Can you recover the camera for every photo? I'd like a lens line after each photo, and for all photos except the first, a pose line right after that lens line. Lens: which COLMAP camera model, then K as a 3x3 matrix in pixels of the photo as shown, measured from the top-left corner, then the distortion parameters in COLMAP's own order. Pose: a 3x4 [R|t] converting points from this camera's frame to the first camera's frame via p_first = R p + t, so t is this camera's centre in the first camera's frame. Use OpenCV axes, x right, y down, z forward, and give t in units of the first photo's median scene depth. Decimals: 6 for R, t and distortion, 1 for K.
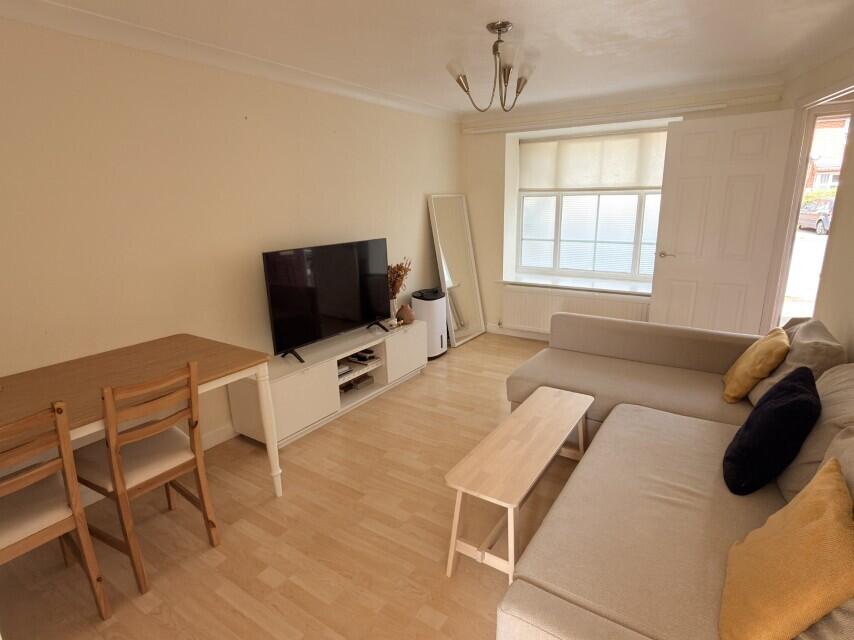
lens RADIAL K [[464.2, 0, 427.0], [0, 464.2, 320.0], [0, 0, 1]] dist [0.001737, 0.000766]
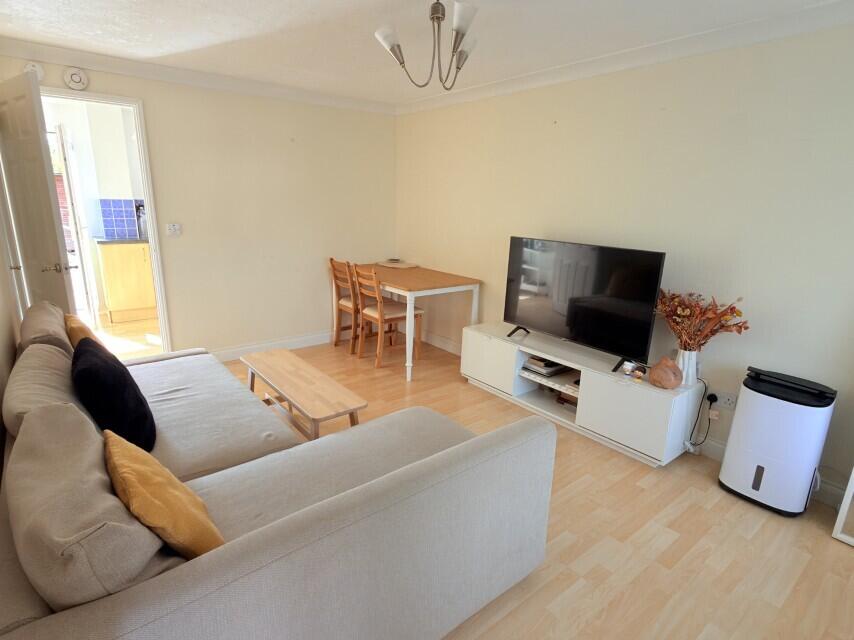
lens RADIAL K [[464.2, 0, 427.0], [0, 464.2, 320.0], [0, 0, 1]] dist [0.001737, 0.000766]
pose [[-0.298307, 0.252794, -0.920385, 0.808598], [-0.261855, 0.905614, 0.333608, -0.265670], [0.917848, 0.340525, -0.203956, 1.009571]]
